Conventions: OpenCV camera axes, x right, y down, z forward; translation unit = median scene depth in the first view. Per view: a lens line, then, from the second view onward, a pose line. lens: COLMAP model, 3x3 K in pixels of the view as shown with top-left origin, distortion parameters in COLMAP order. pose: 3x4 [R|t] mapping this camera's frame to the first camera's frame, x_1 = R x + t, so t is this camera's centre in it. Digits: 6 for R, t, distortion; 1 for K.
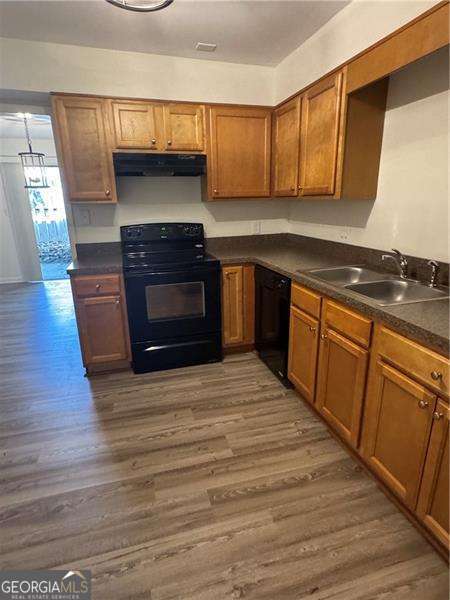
lens RADIAL K [[333.4, 0, 224.0], [0, 333.4, 299.3], [0, 0, 1]] dist [0.004391, -0.002442]
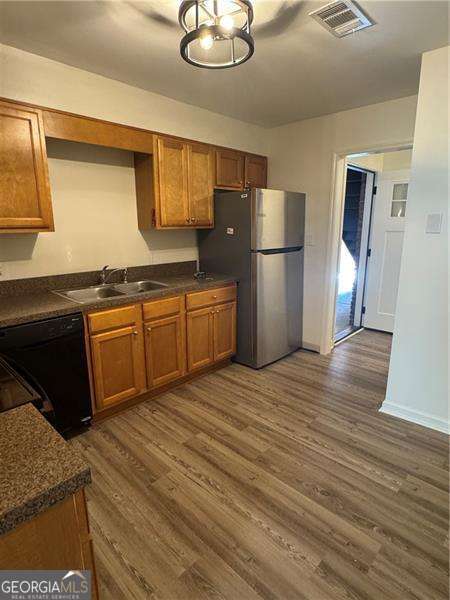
lens RADIAL K [[333.4, 0, 225.4], [0, 333.4, 299.2], [0, 0, 1]] dist [0.004391, -0.002442]
pose [[-0.504456, -0.173356, 0.845856, -0.802865], [0.259112, 0.904092, 0.339822, -0.309595], [-0.823641, 0.390597, -0.411156, 1.016531]]
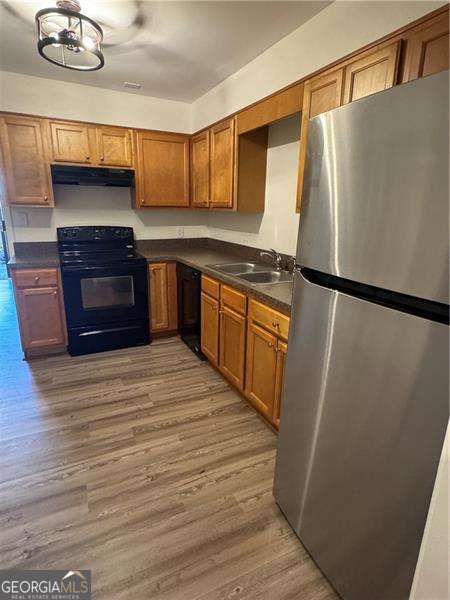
lens RADIAL K [[333.4, 0, 224.1], [0, 333.4, 297.1], [0, 0, 1]] dist [0.004391, -0.002442]
pose [[0.984256, -0.009666, 0.176485, 0.058803], [0.014473, 0.999558, -0.025970, 0.069555], [-0.176156, 0.028115, 0.983961, -0.269547]]
